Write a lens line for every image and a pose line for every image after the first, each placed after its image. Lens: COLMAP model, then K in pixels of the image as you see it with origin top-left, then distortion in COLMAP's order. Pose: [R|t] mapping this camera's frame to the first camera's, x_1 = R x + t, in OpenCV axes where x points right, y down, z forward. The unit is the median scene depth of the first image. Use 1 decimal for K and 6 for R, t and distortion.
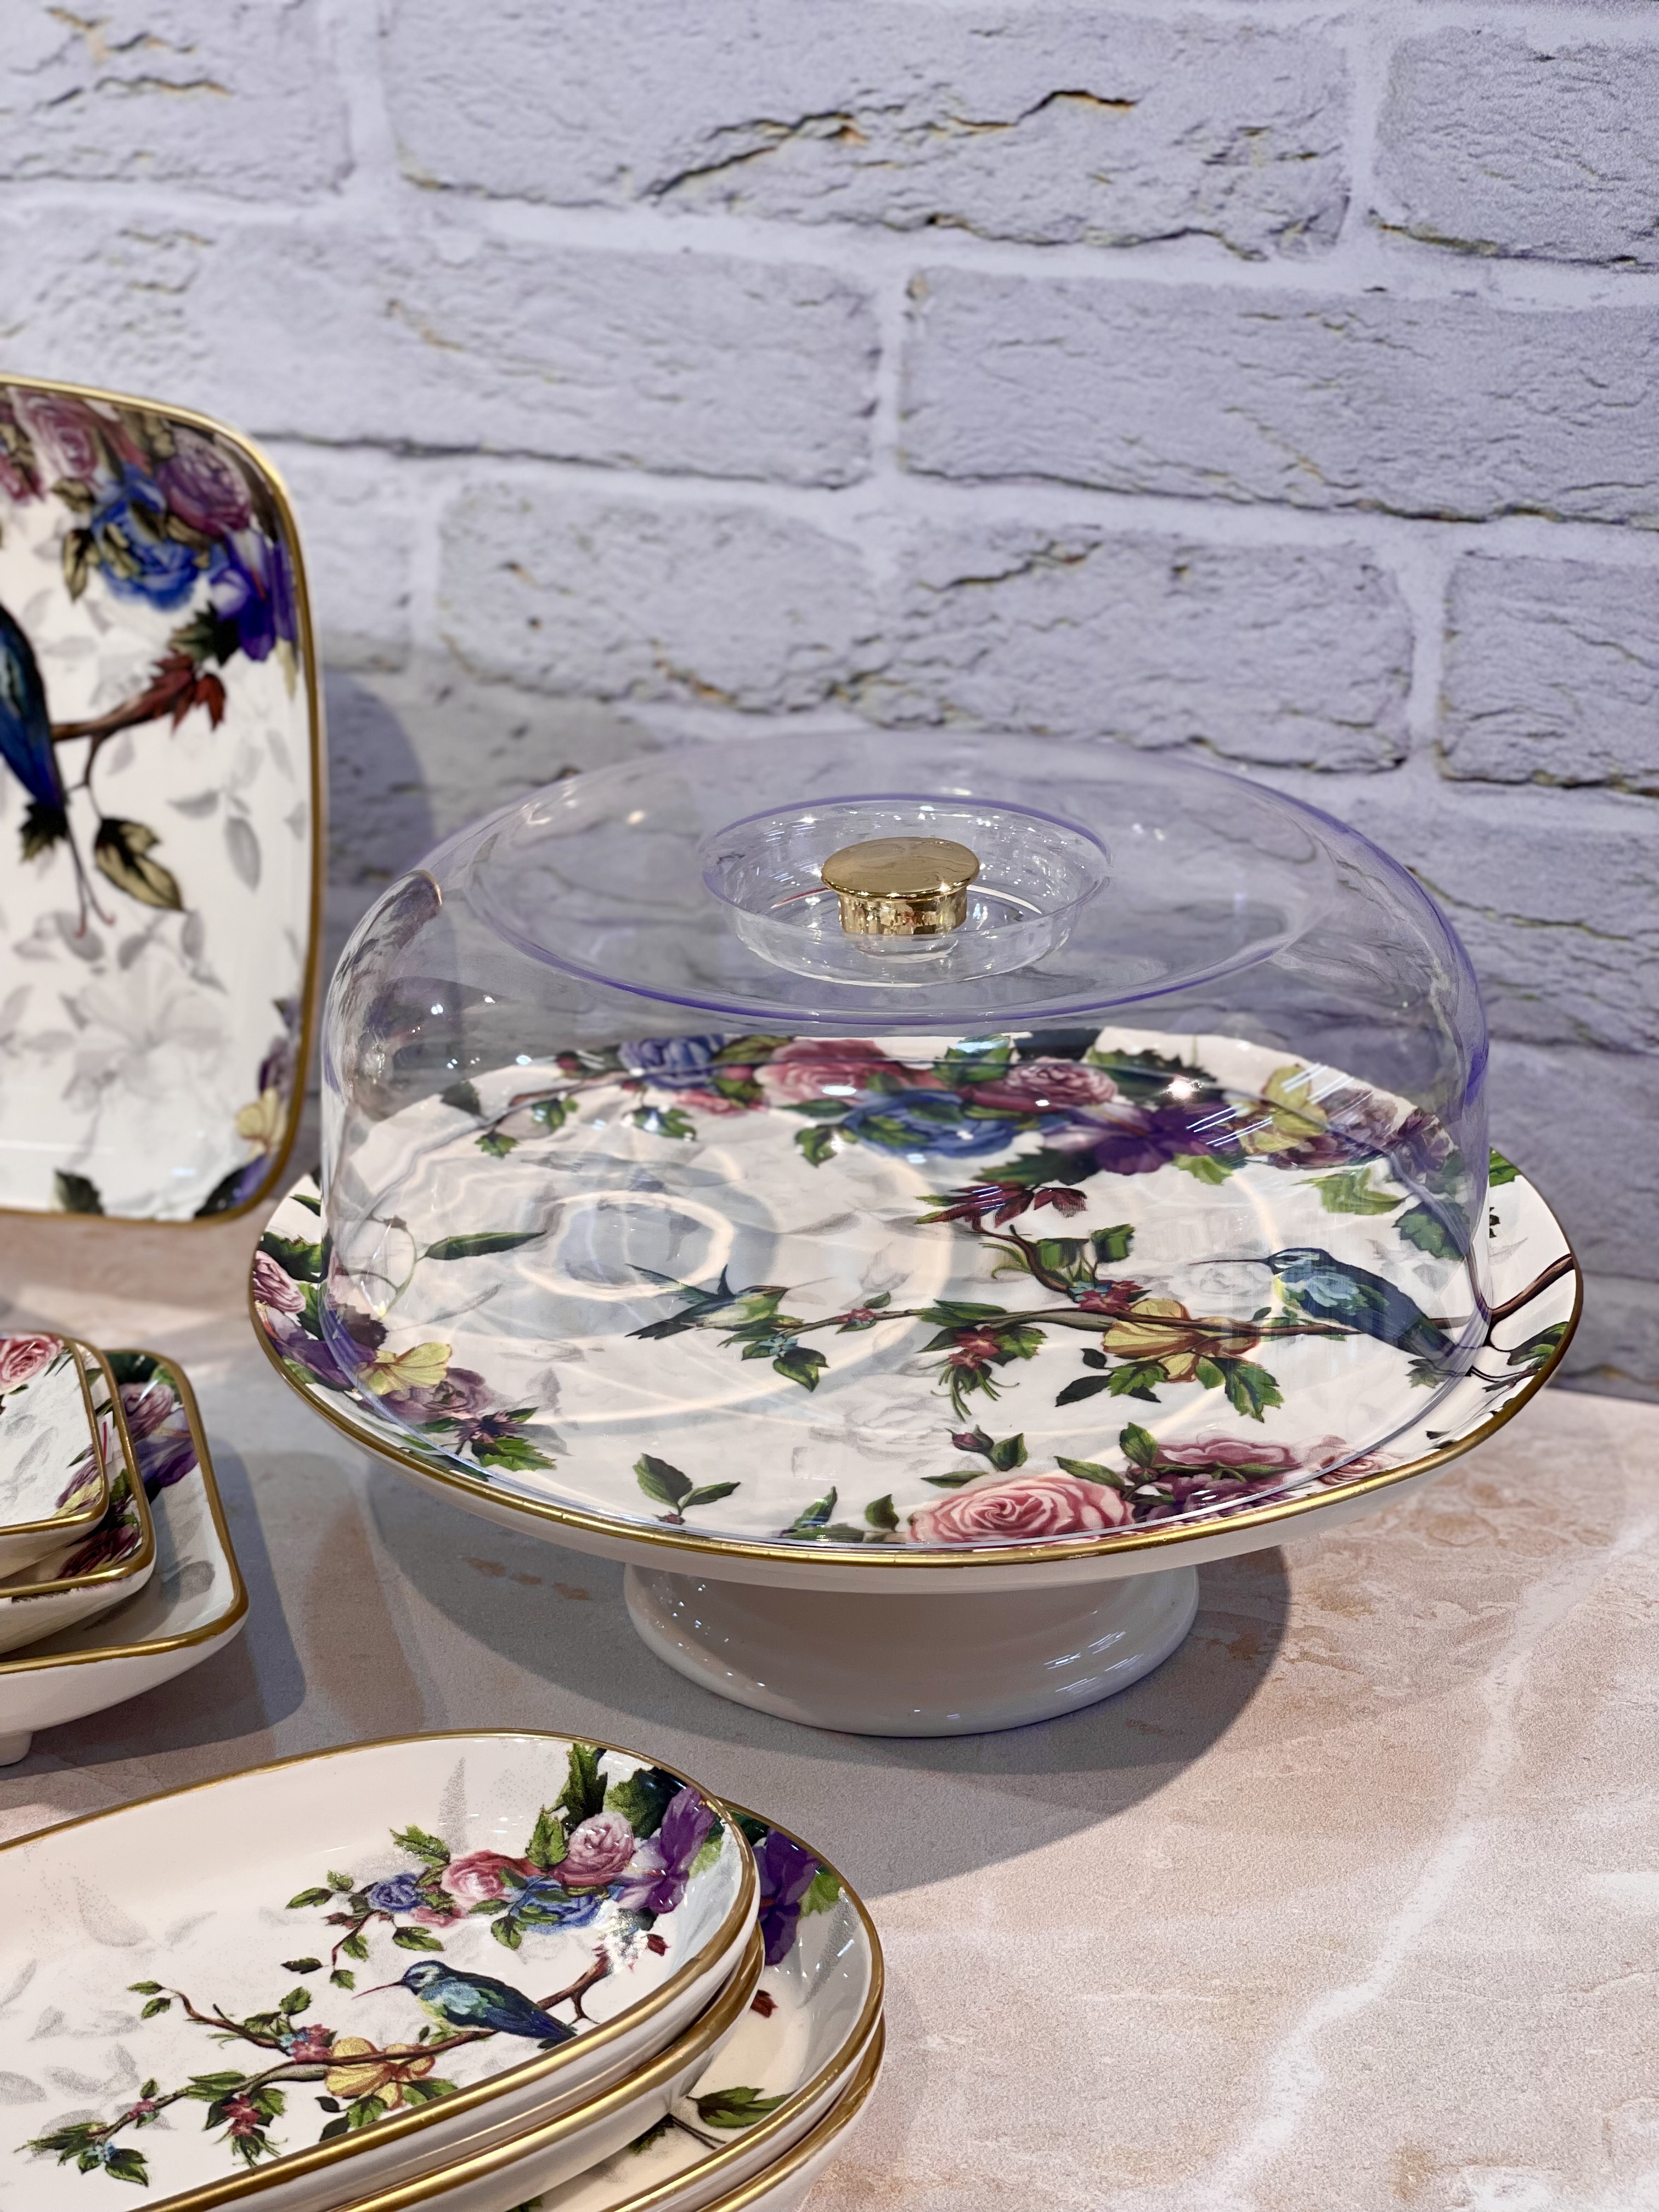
lens RADIAL K [[4159.2, 0, 881.5], [0, 4159.2, 1072.6], [0, 0, 1]] dist [0.147378, 0.000000]
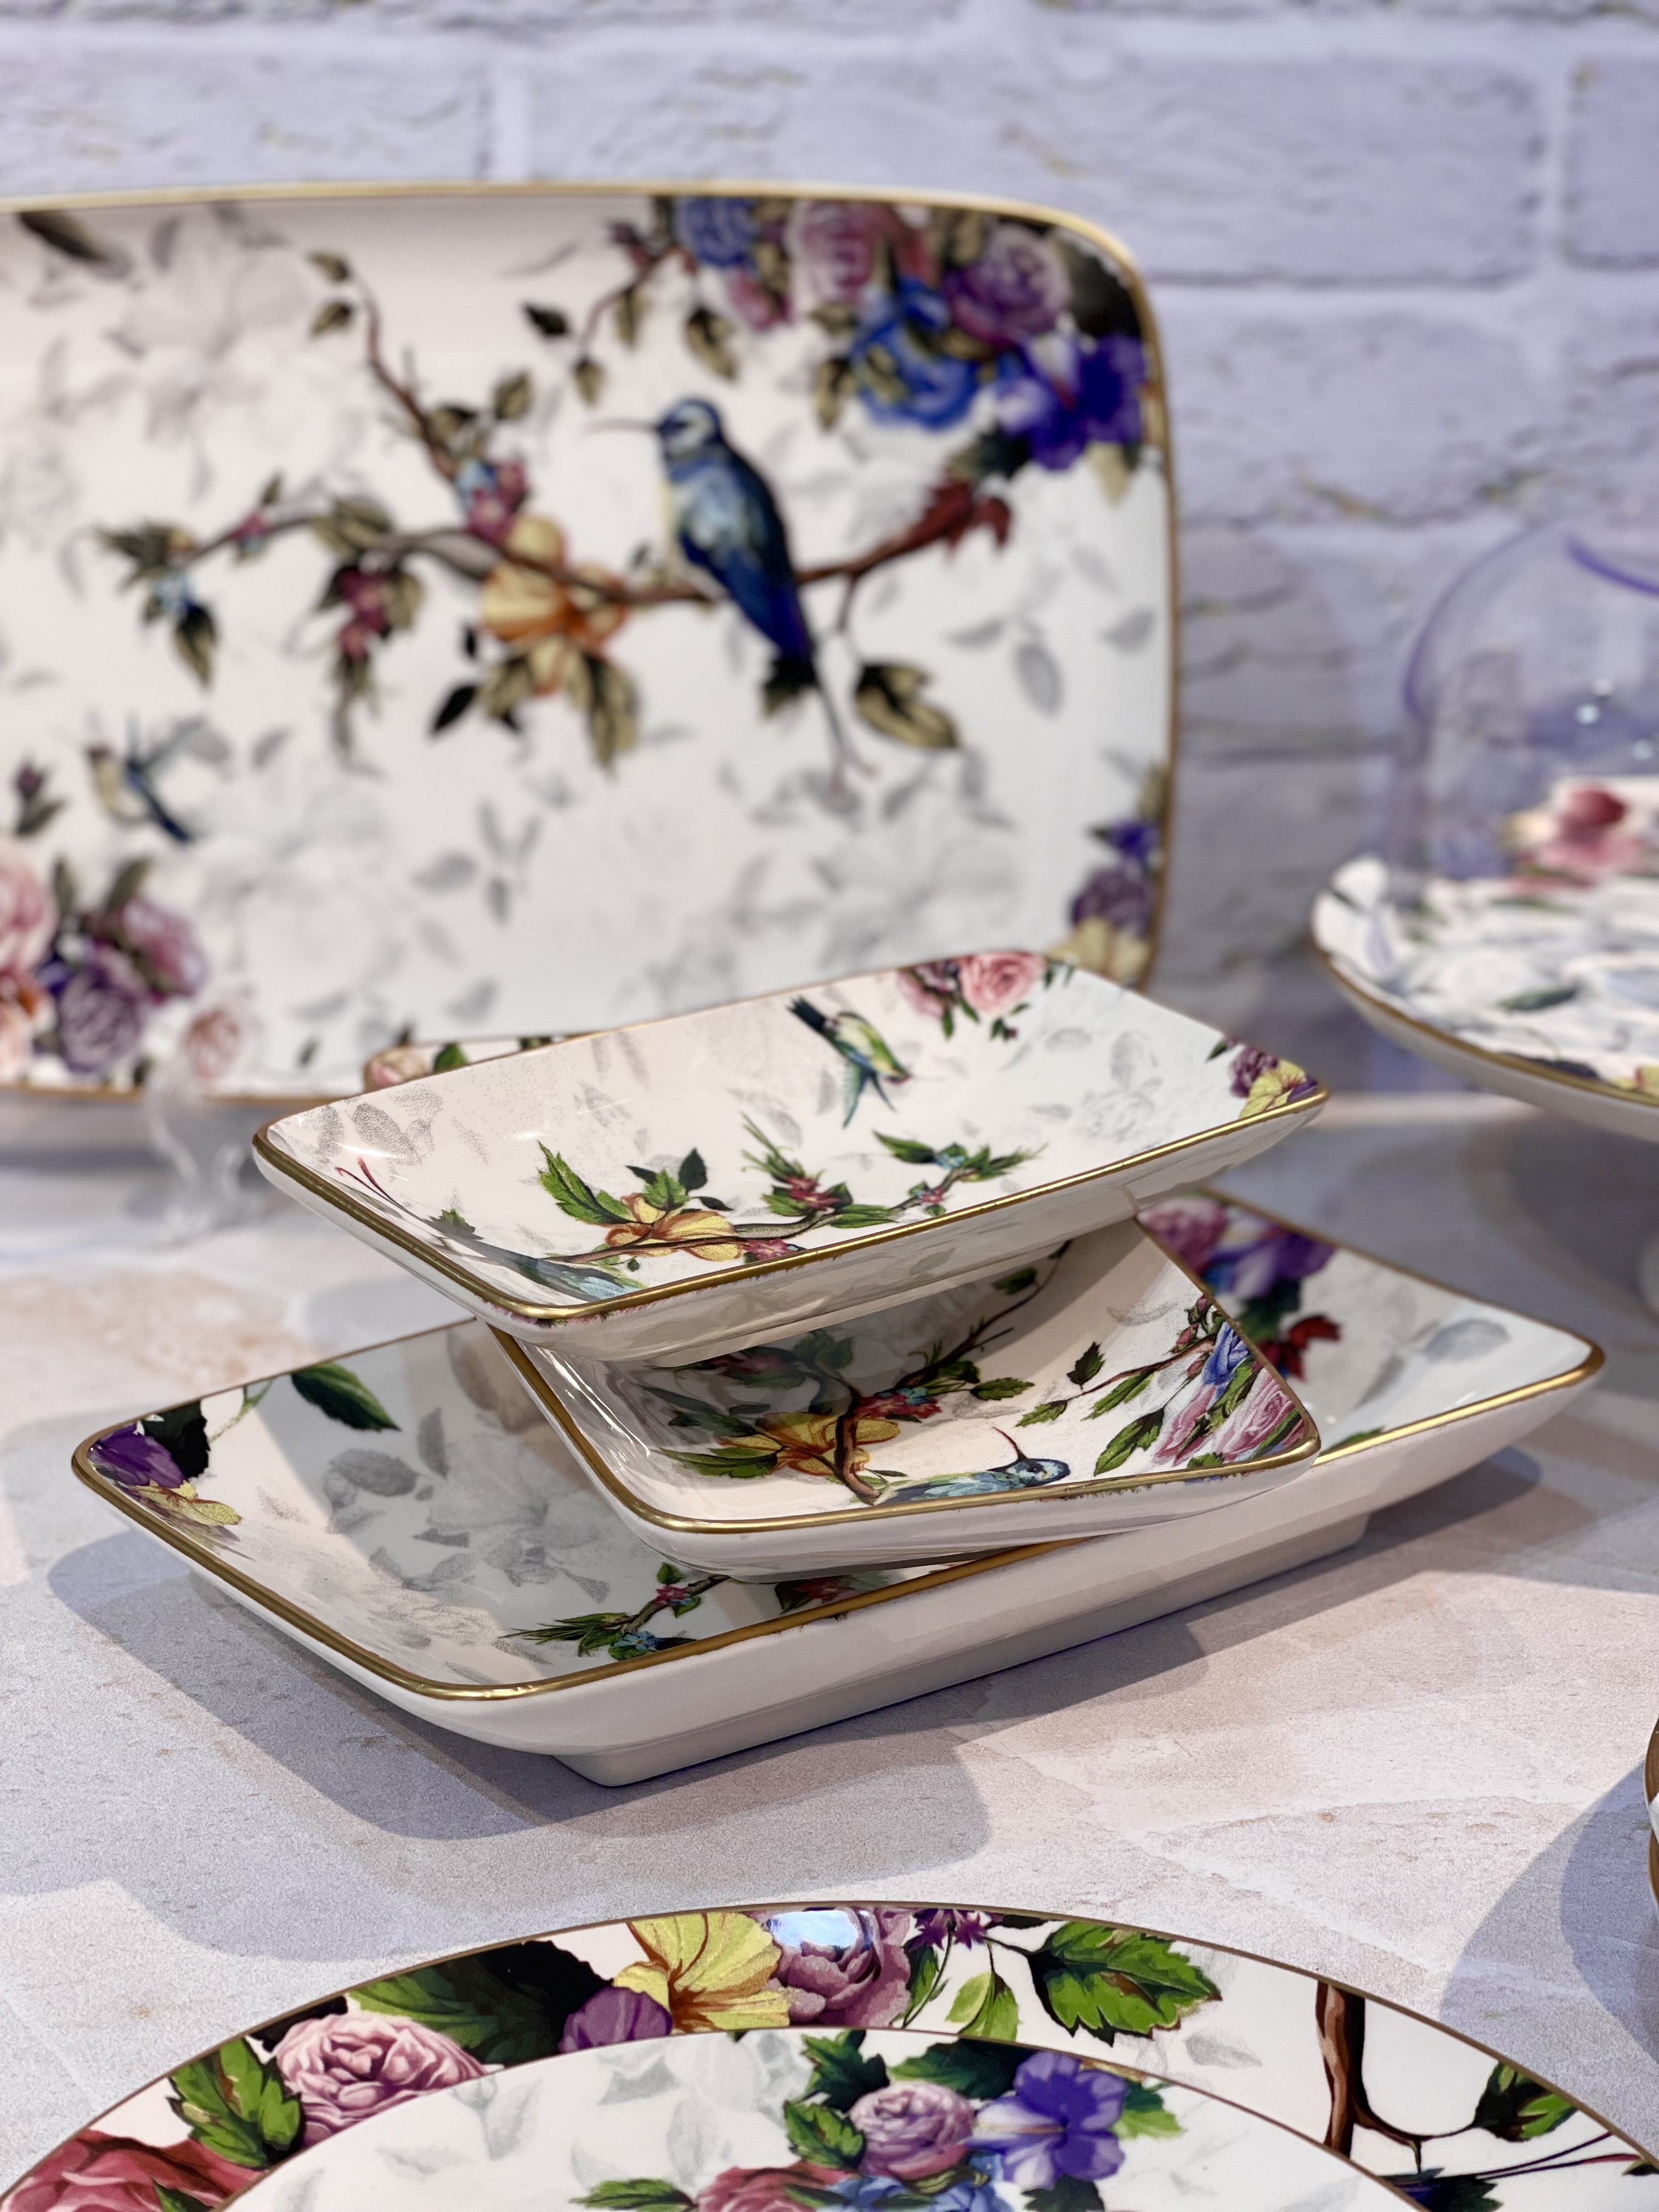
lens RADIAL K [[4159.2, 0, 848.2], [0, 4159.2, 1112.8], [0, 0, 1]] dist [0.147378, 0.000000]
pose [[0.927093, -0.106485, 0.359388, -0.540688], [0.126120, 0.991513, -0.031562, 0.070010], [-0.352977, 0.074587, 0.932654, 0.126630]]
